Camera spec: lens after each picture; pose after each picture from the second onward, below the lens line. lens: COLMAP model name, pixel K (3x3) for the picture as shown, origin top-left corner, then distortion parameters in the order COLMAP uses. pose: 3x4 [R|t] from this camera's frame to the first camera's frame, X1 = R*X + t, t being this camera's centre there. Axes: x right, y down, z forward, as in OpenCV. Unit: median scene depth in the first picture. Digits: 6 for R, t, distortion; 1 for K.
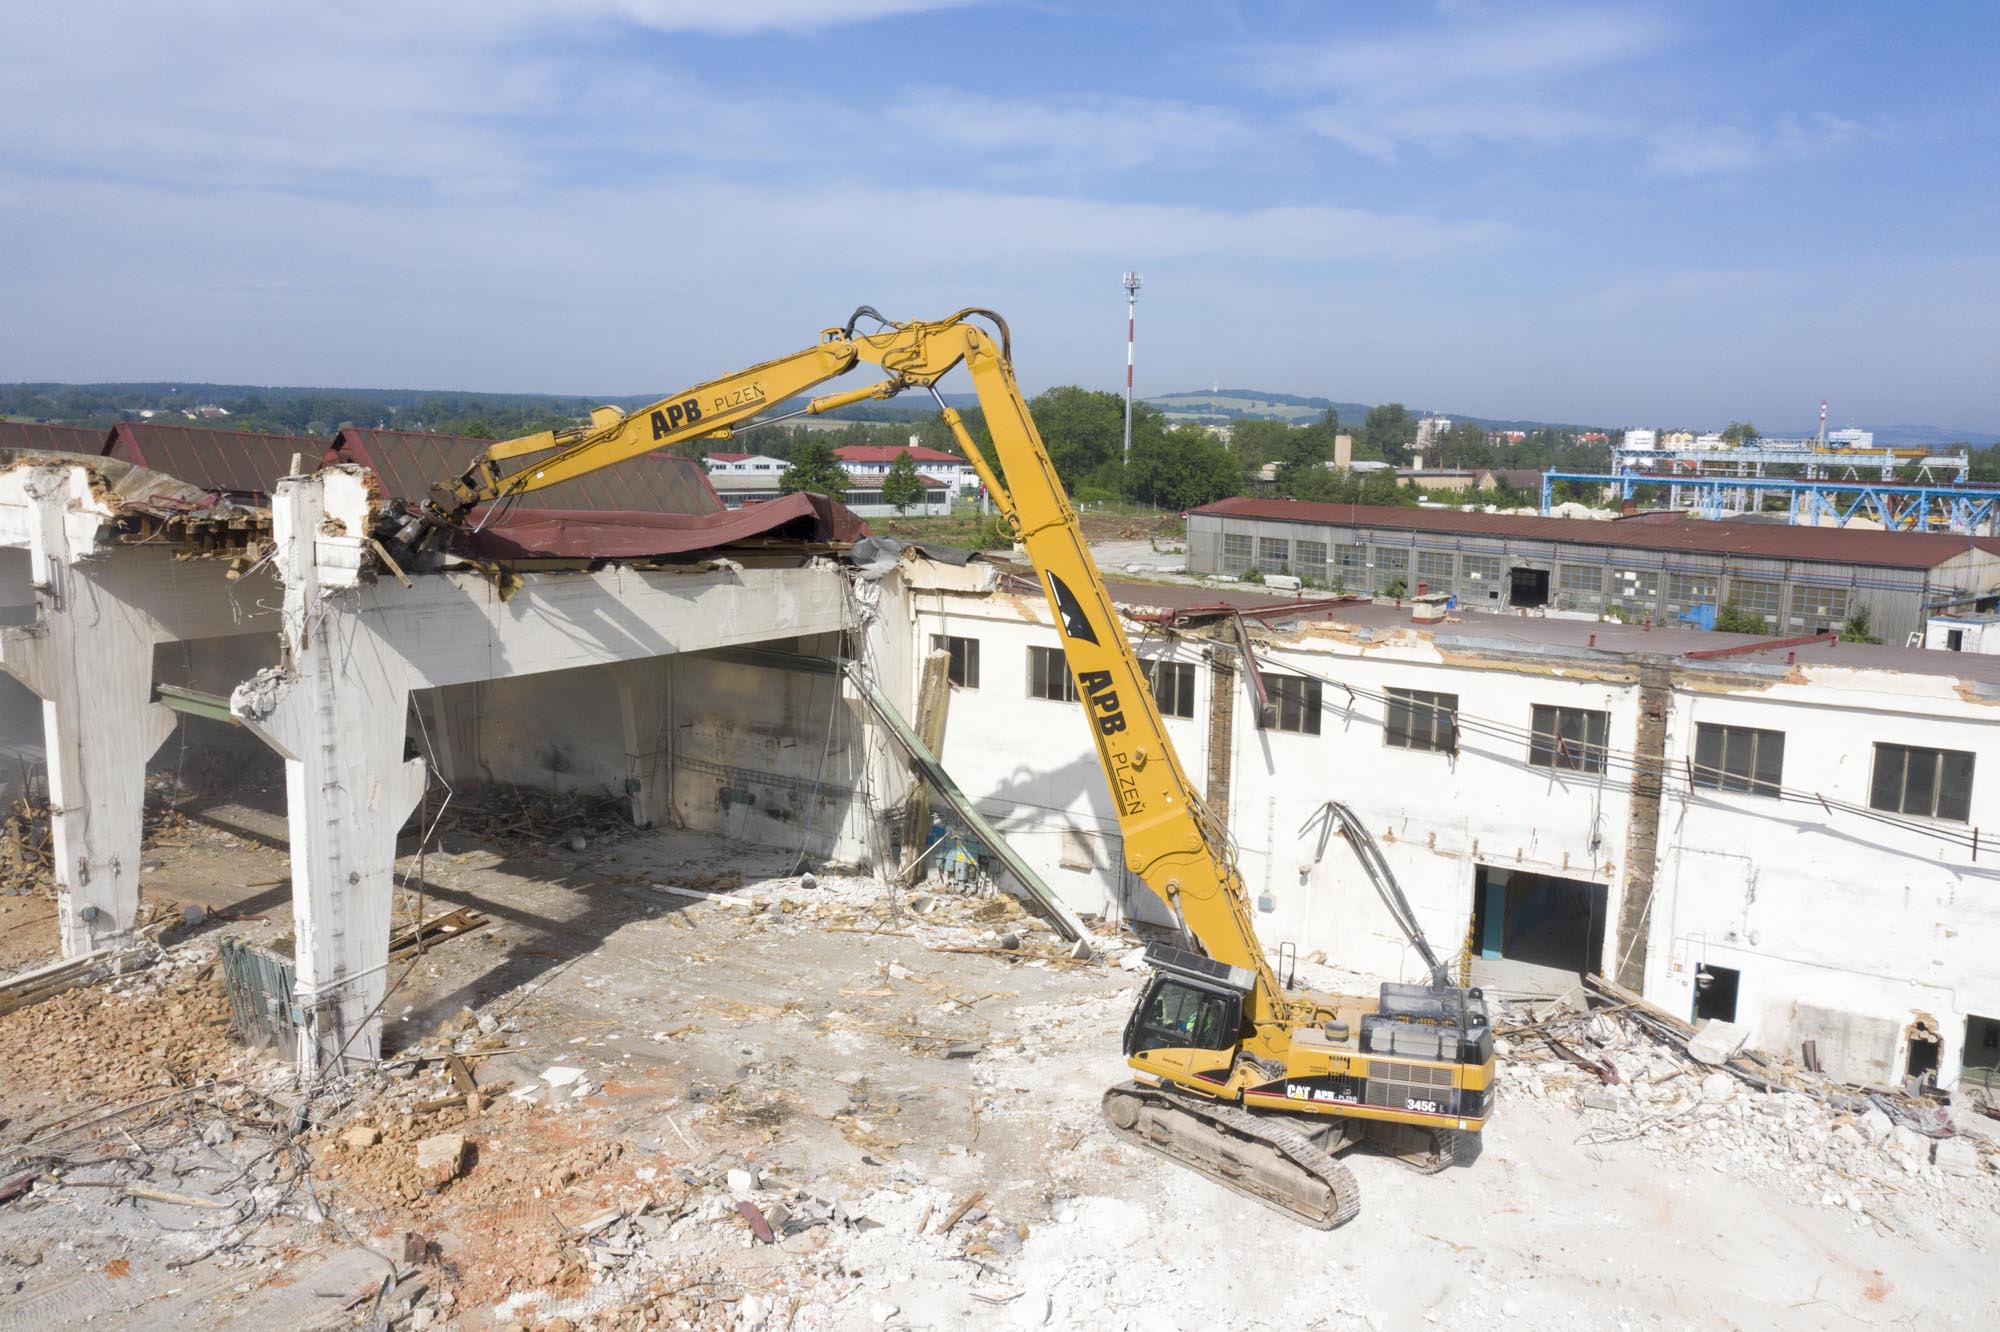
lens RADIAL K [[1561.2, 0, 1000.0], [0, 1561.2, 666.0], [0, 0, 1]] dist [-0.032908, 0.013061]
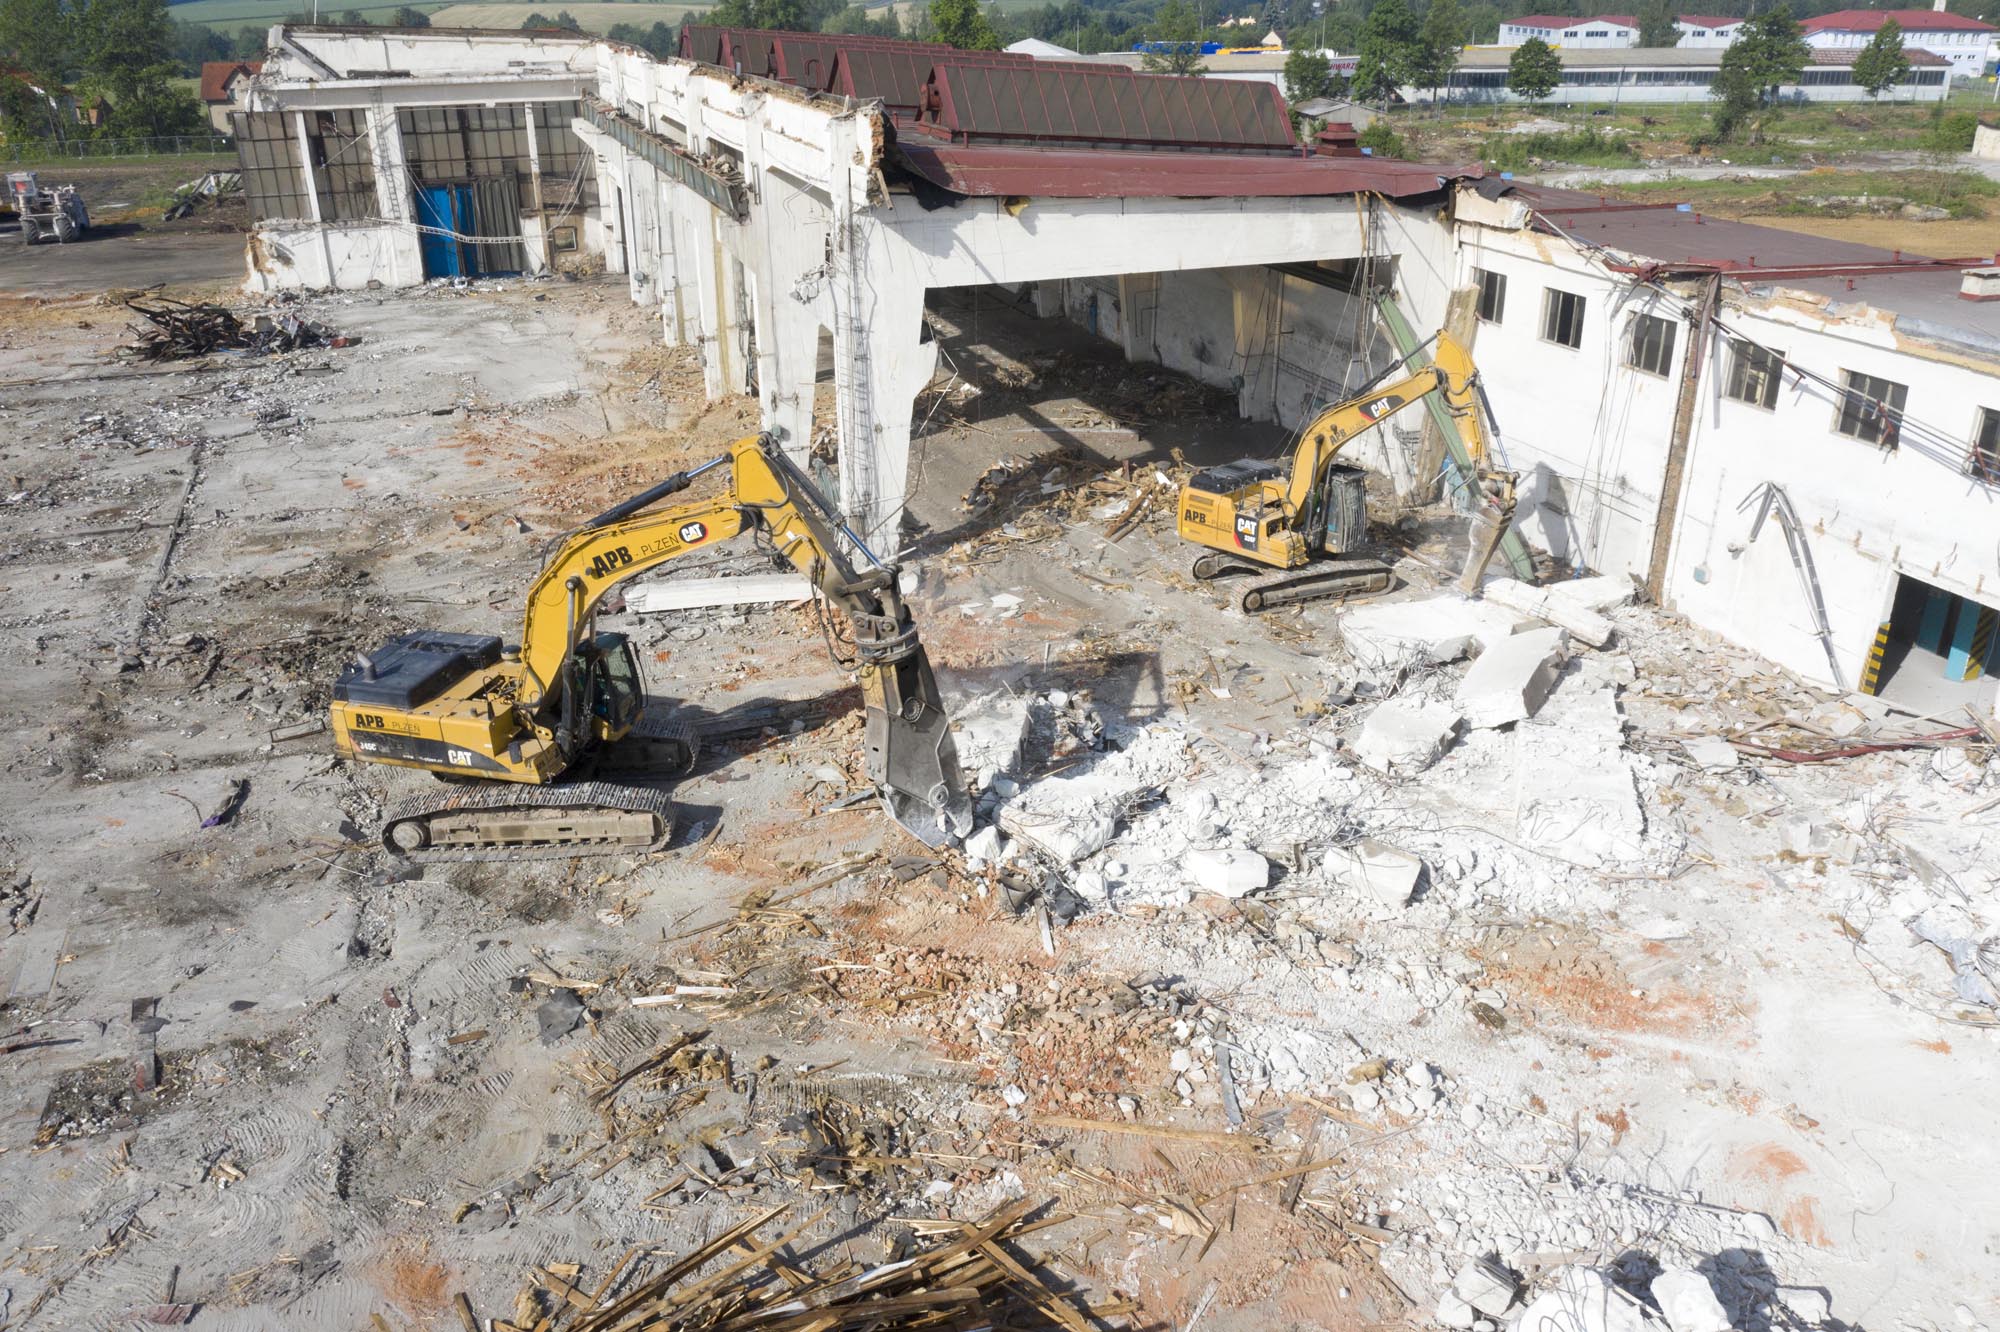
lens RADIAL K [[1561.2, 0, 1000.0], [0, 1561.2, 666.0], [0, 0, 1]] dist [-0.032908, 0.013061]
pose [[0.824652, 0.208067, -0.525982, 0.341357], [-0.062852, 0.957836, 0.280357, -0.041600], [0.562137, -0.198138, 0.802959, -0.052591]]
